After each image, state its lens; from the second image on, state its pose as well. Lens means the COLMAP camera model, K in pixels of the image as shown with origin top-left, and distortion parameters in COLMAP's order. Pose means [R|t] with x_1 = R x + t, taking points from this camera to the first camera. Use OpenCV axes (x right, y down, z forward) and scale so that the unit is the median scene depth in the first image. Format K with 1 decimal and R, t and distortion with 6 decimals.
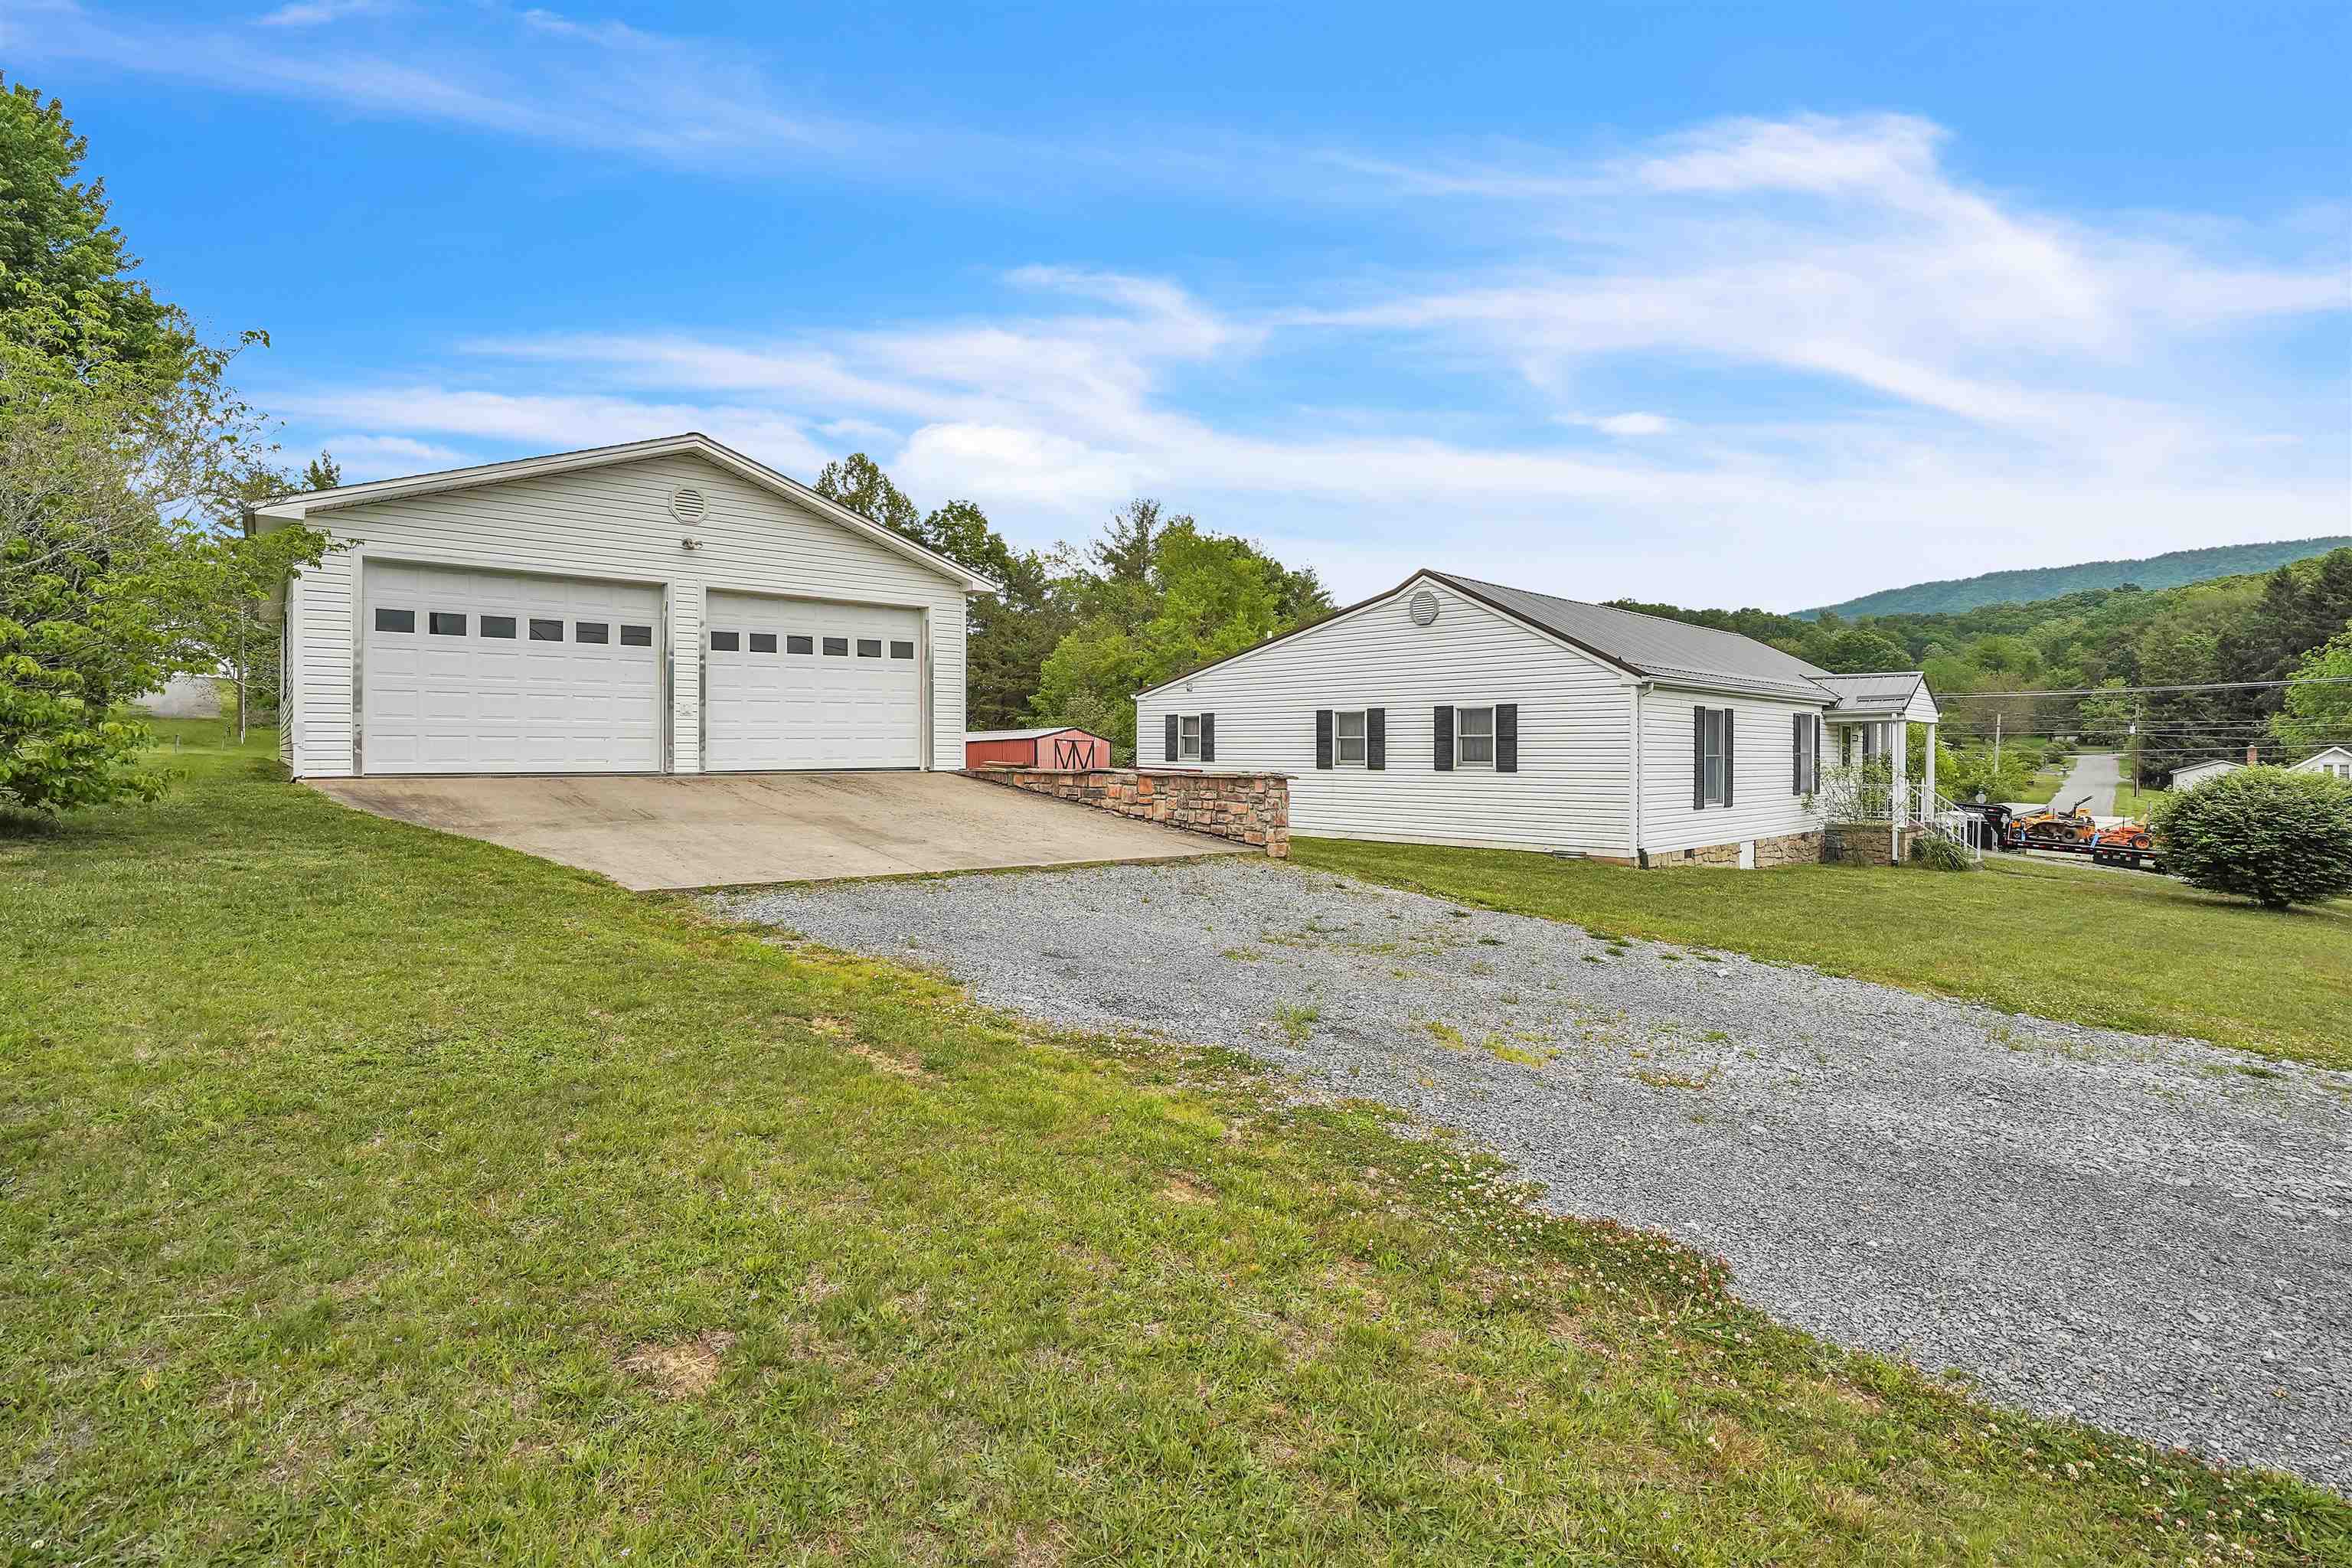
lens RADIAL K [[1101.9, 0, 1172.9], [0, 1101.9, 771.7], [0, 0, 1]] dist [-0.065788, 0.030771]
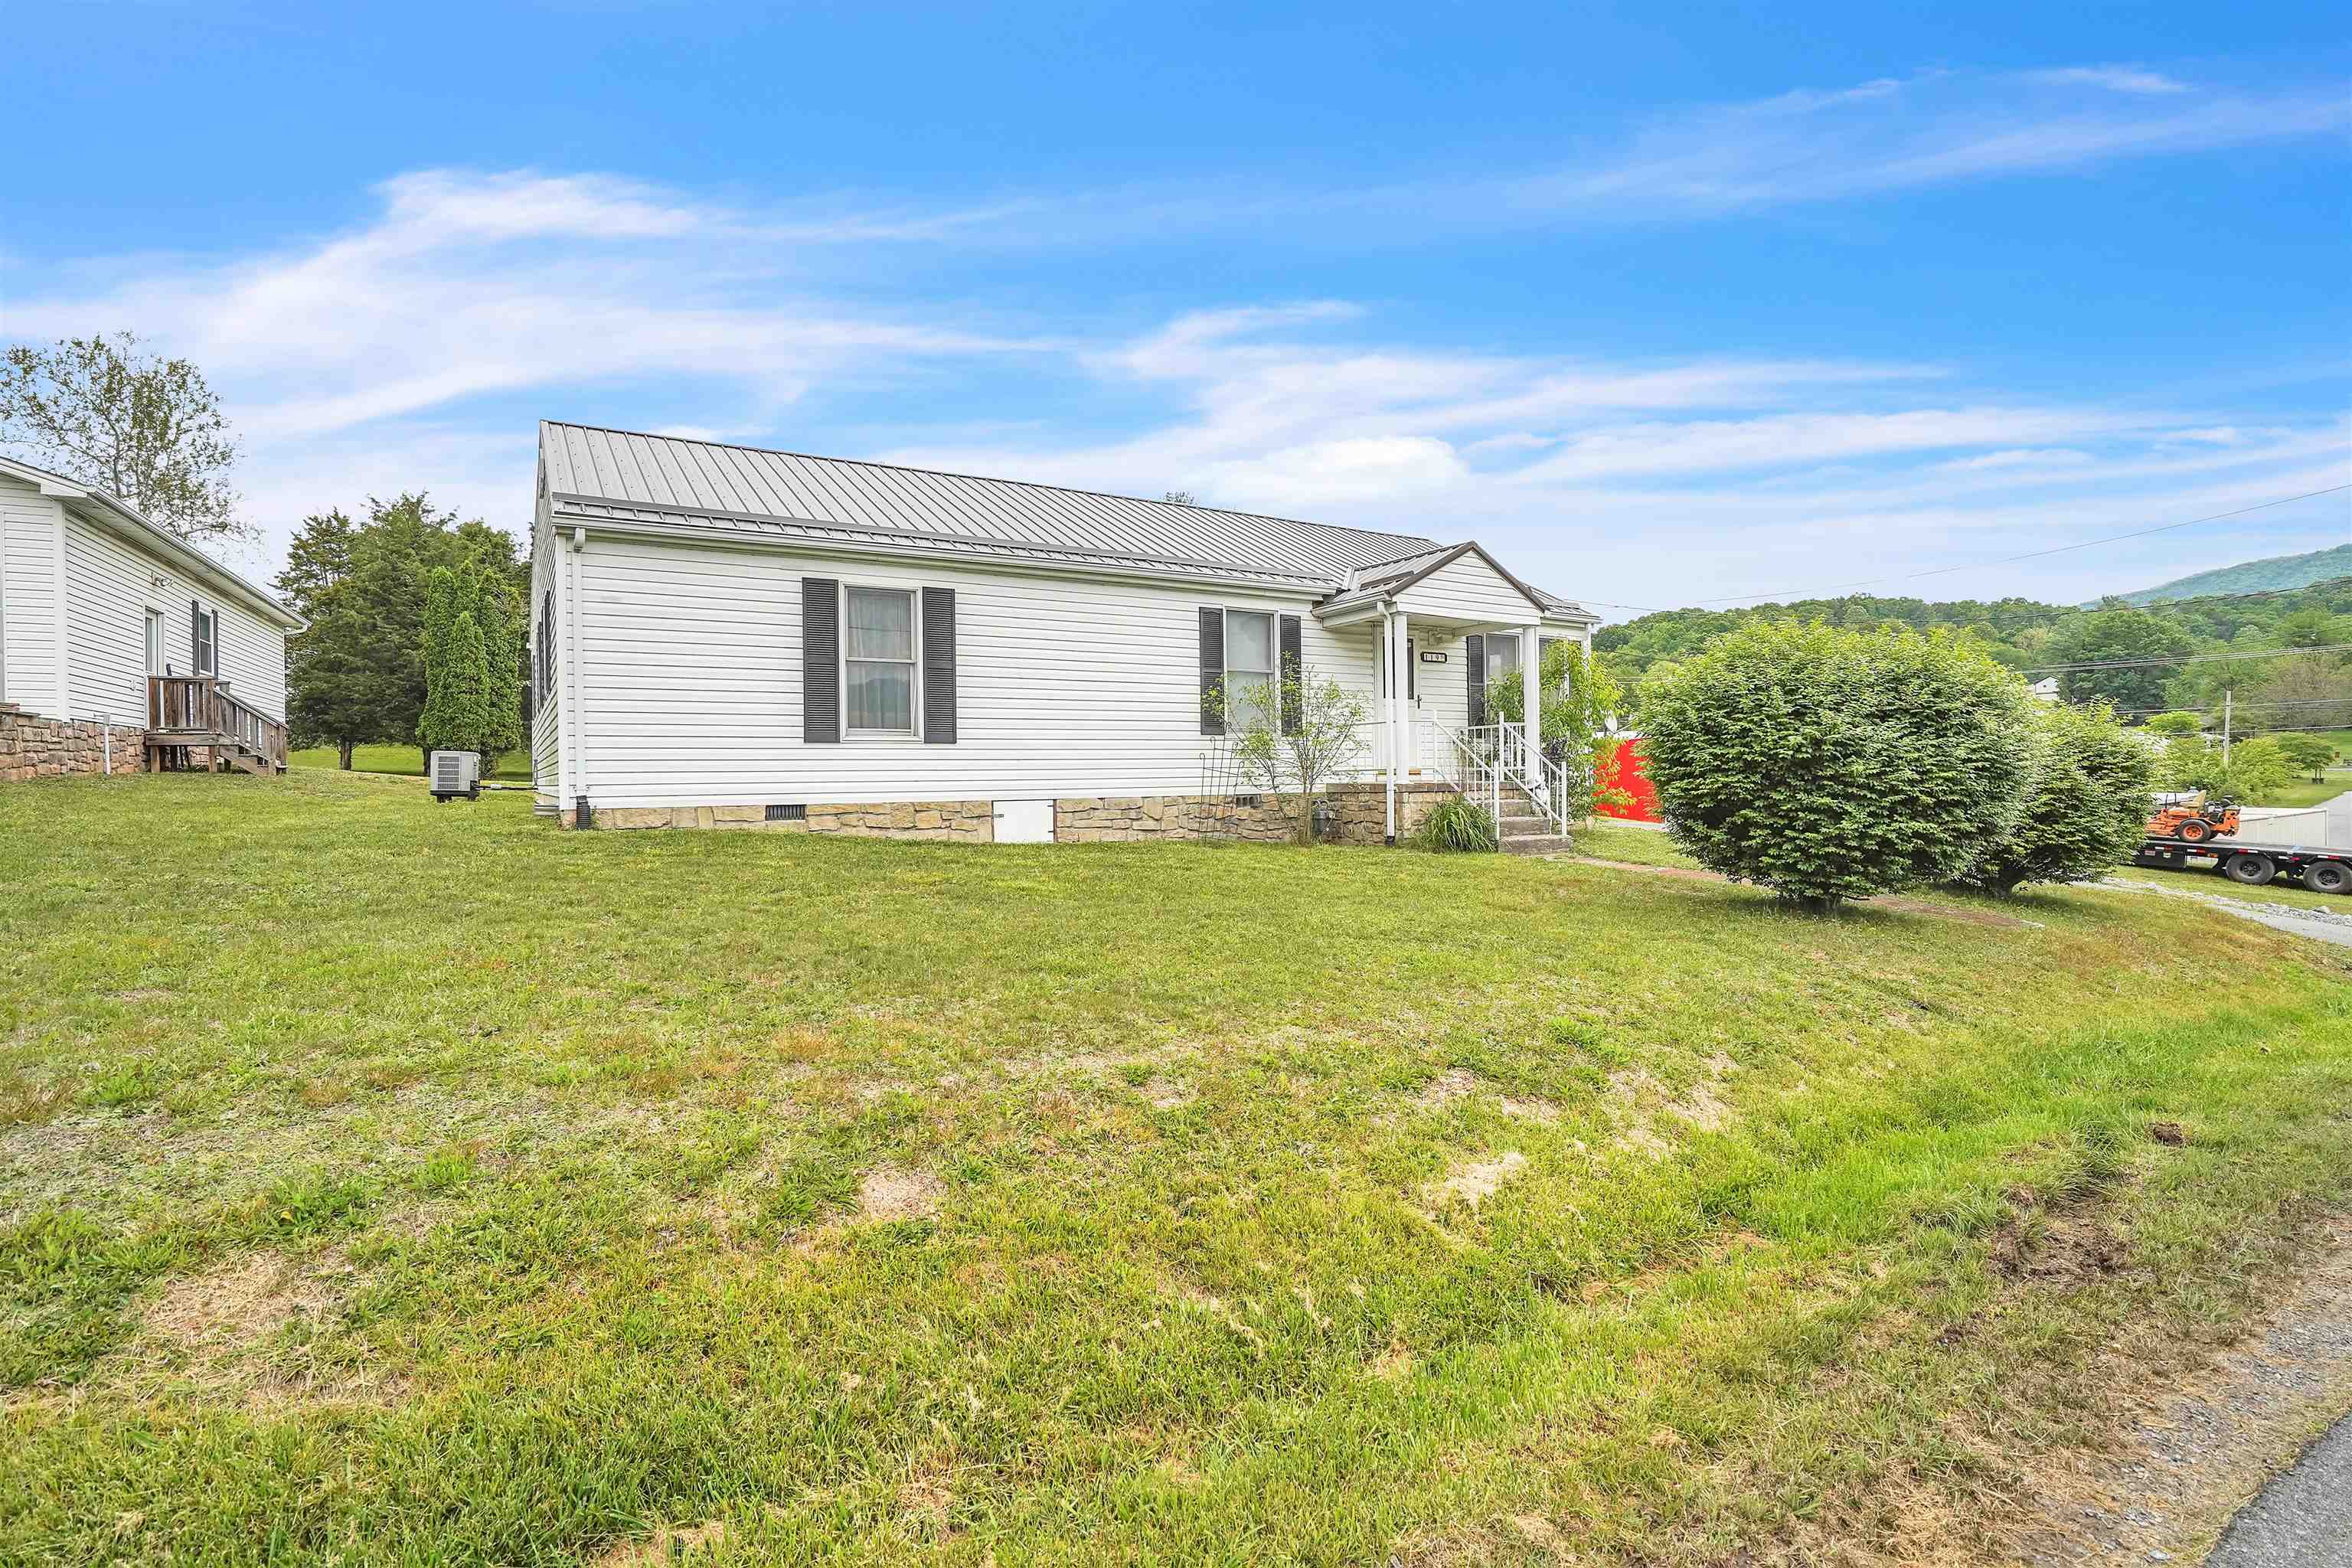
lens RADIAL K [[1089.4, 0, 1176.0], [0, 1089.4, 784.0], [0, 0, 1]] dist [-0.045495, 0.015192]
pose [[0.981582, -0.015395, -0.190419, 0.619692], [0.013713, 0.999854, -0.010150, 0.052313], [0.190547, 0.007352, 0.981651, 0.324980]]
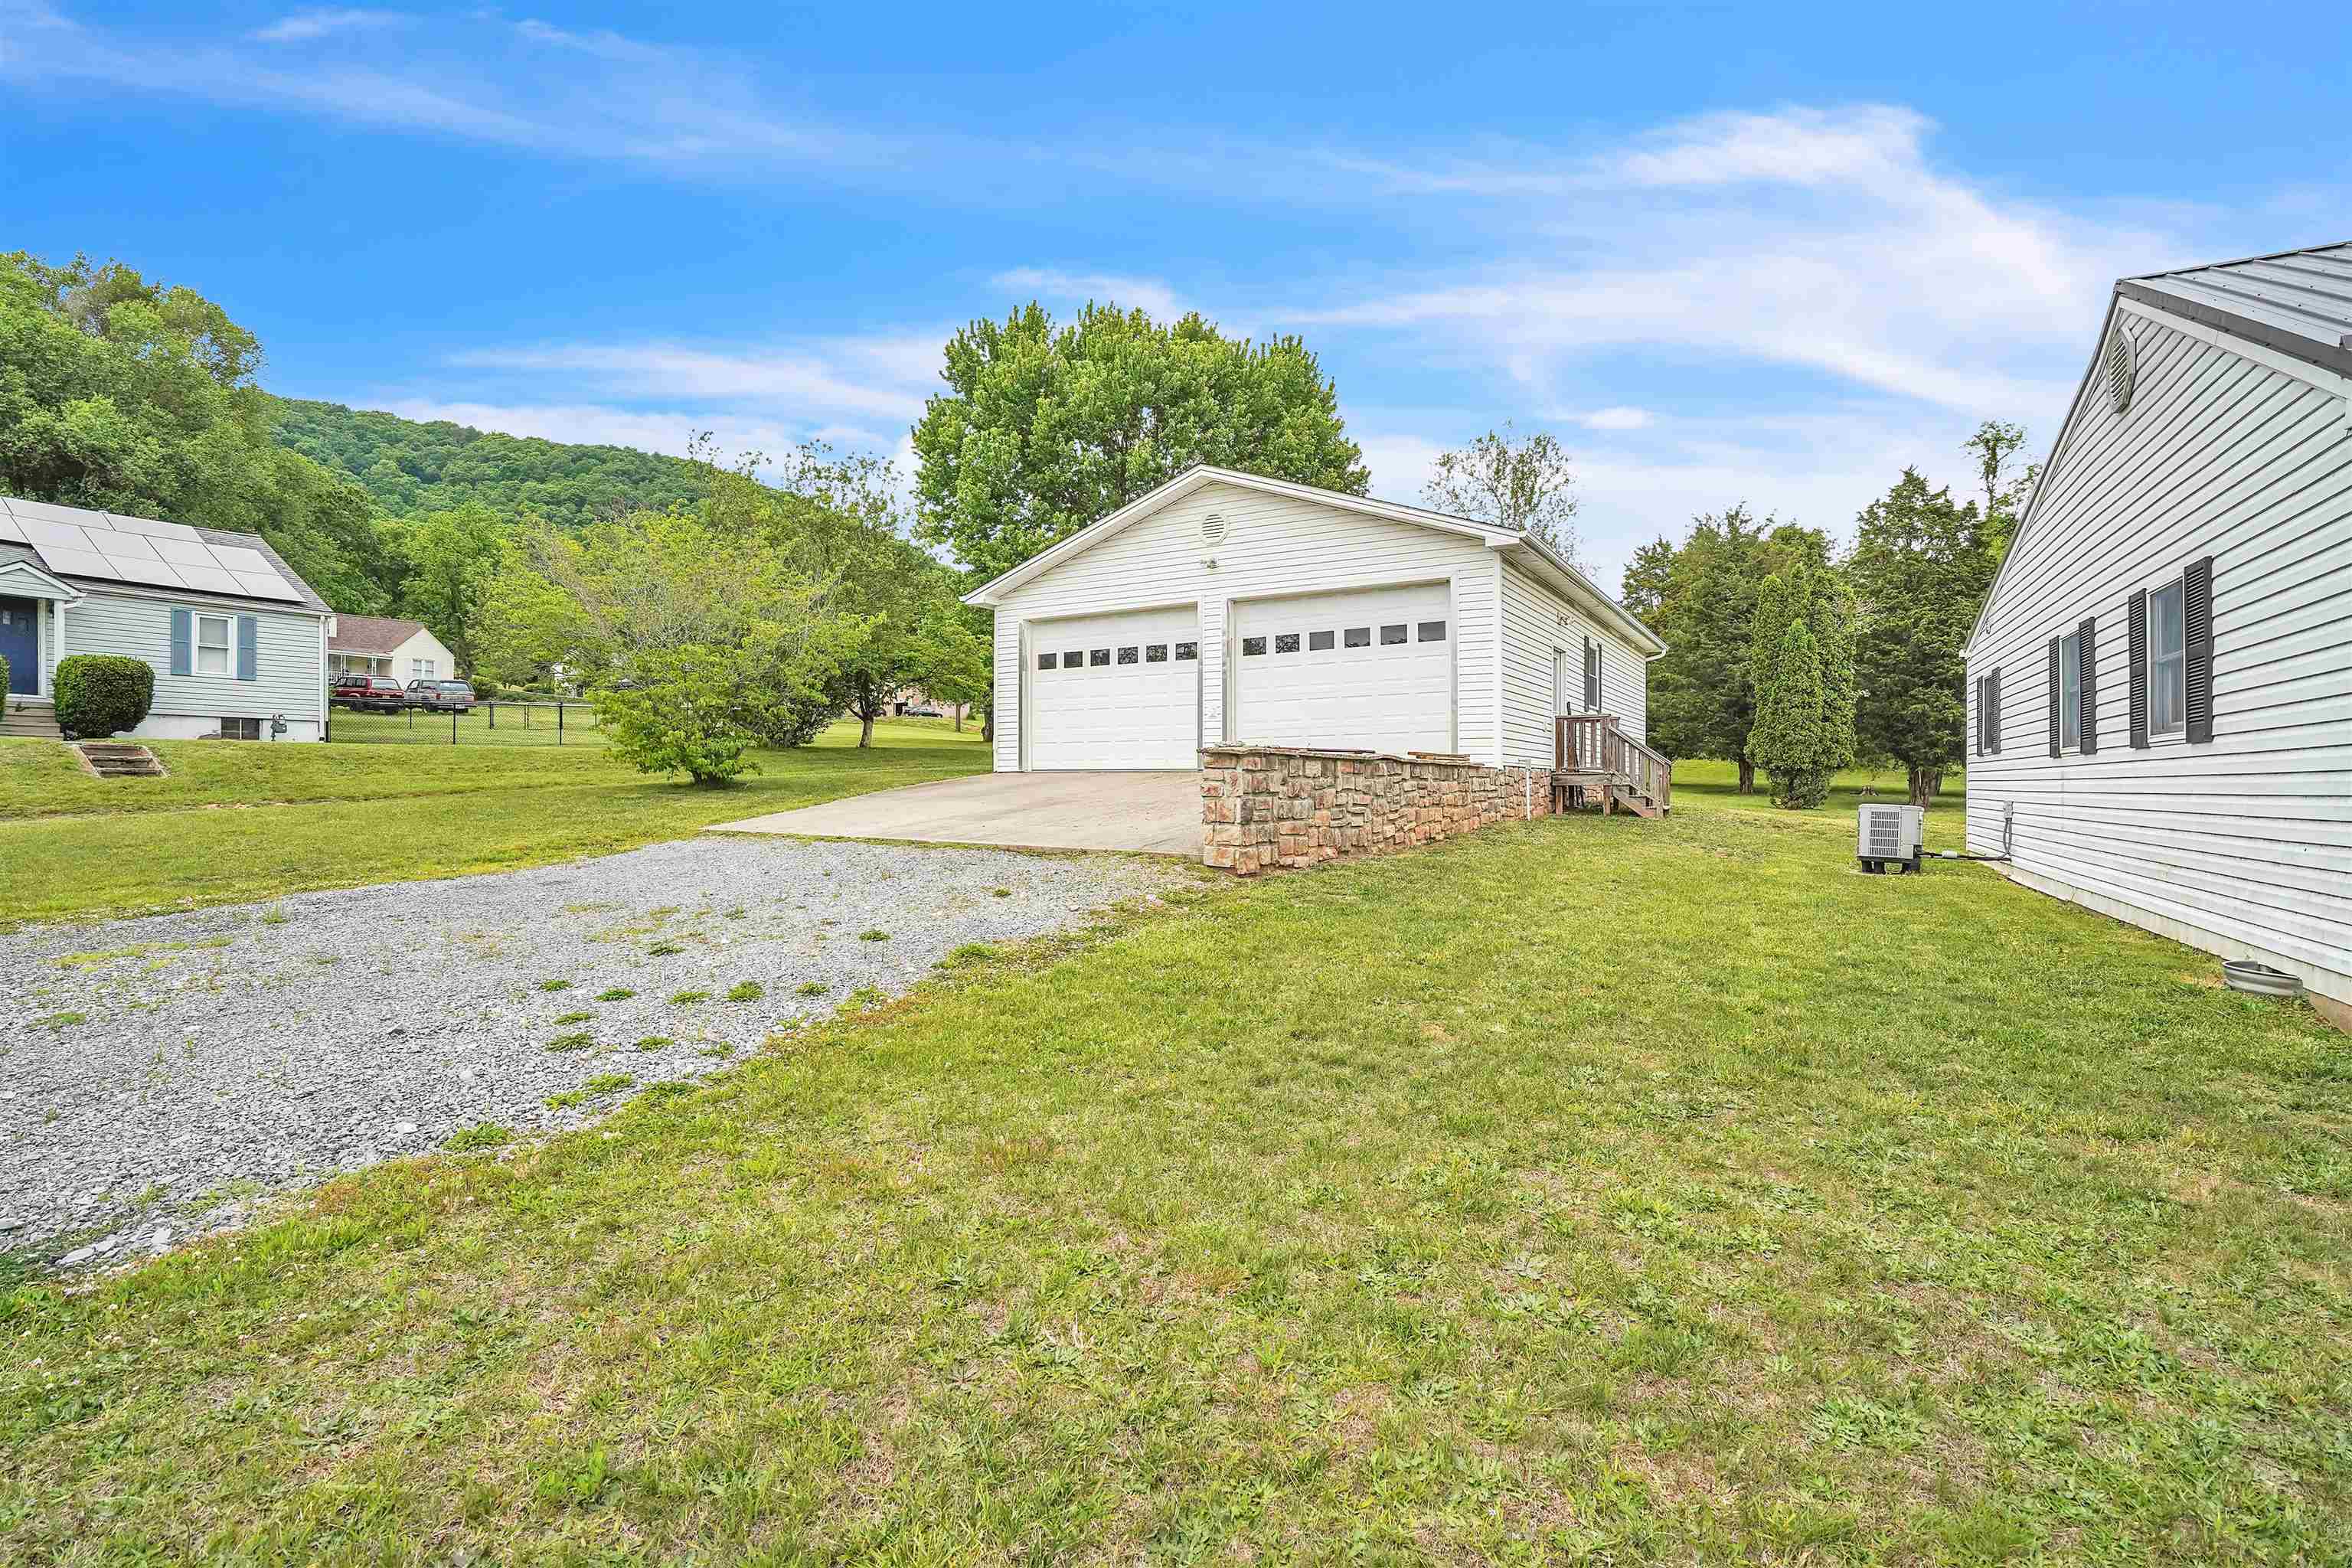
lens RADIAL K [[1090.8, 0, 1175.9], [0, 1090.8, 773.4], [0, 0, 1]] dist [-0.032589, -0.000136]
pose [[0.308513, -0.011203, -0.951154, 0.413627], [-0.019307, 0.999651, -0.018037, 0.018199], [0.951024, 0.023928, 0.308189, 0.428742]]
